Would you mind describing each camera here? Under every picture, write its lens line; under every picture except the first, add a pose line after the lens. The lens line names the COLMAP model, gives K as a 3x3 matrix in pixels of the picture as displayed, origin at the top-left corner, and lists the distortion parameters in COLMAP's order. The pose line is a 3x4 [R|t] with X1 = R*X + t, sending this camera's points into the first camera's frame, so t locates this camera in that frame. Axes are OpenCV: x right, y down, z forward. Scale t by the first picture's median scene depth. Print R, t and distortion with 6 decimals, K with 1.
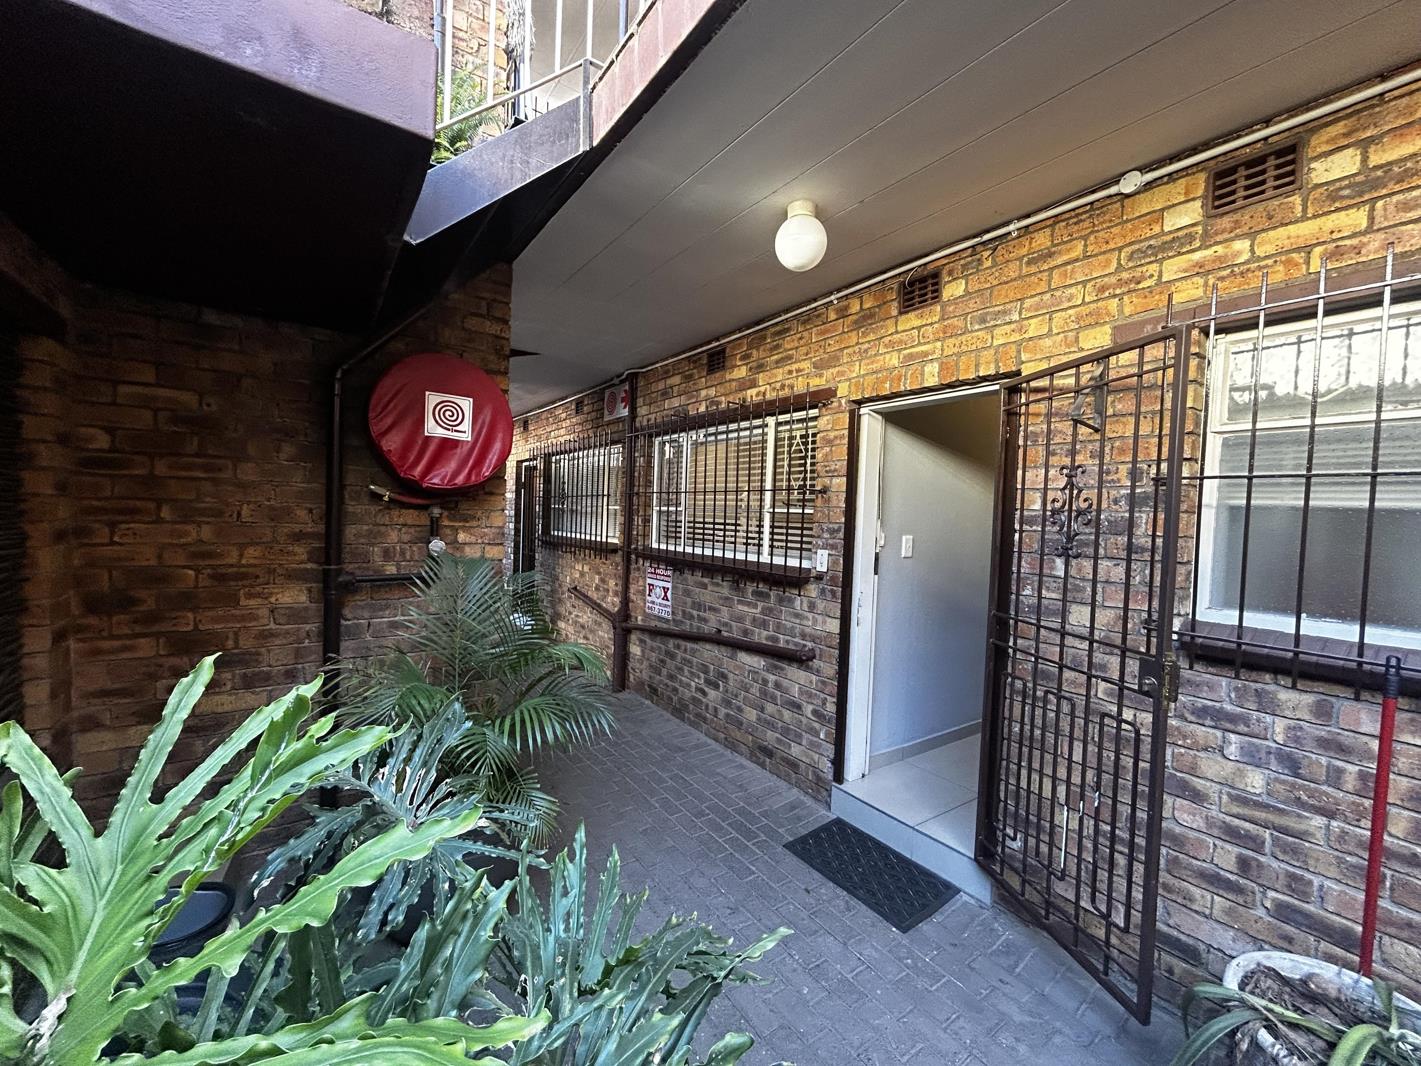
lens RADIAL K [[575.1, 0, 710.2], [0, 575.1, 533.6], [0, 0, 1]] dist [0.001196, 0.000509]
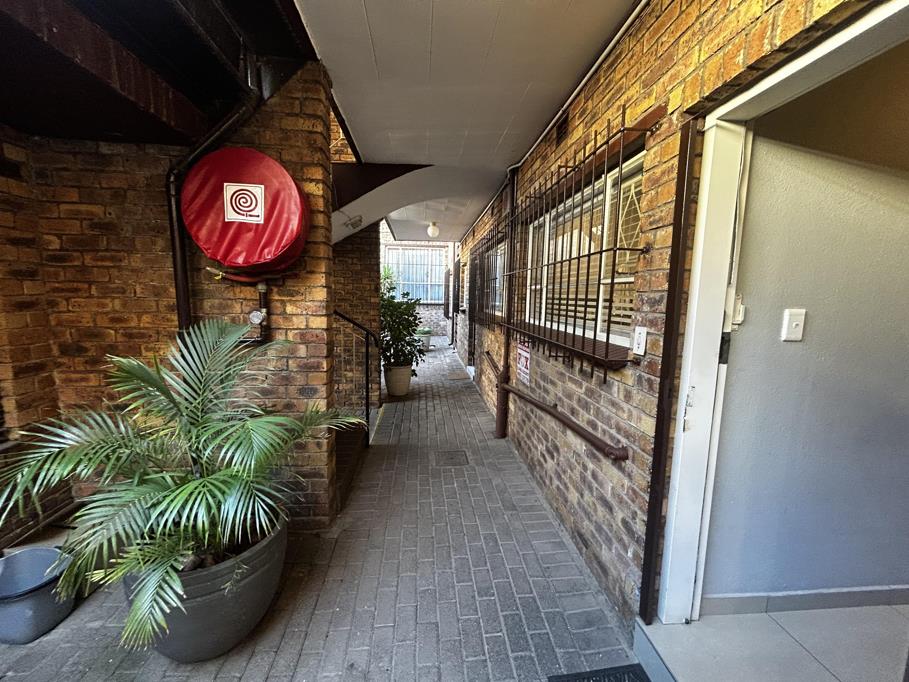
lens RADIAL K [[367.9, 0, 454.2], [0, 367.9, 341.1], [0, 0, 1]] dist [0.001196, 0.000509]
pose [[0.862358, 0.043026, -0.504467, 0.233947], [-0.004973, 0.997054, 0.076538, 0.010756], [0.506274, -0.063495, 0.860032, 0.449605]]
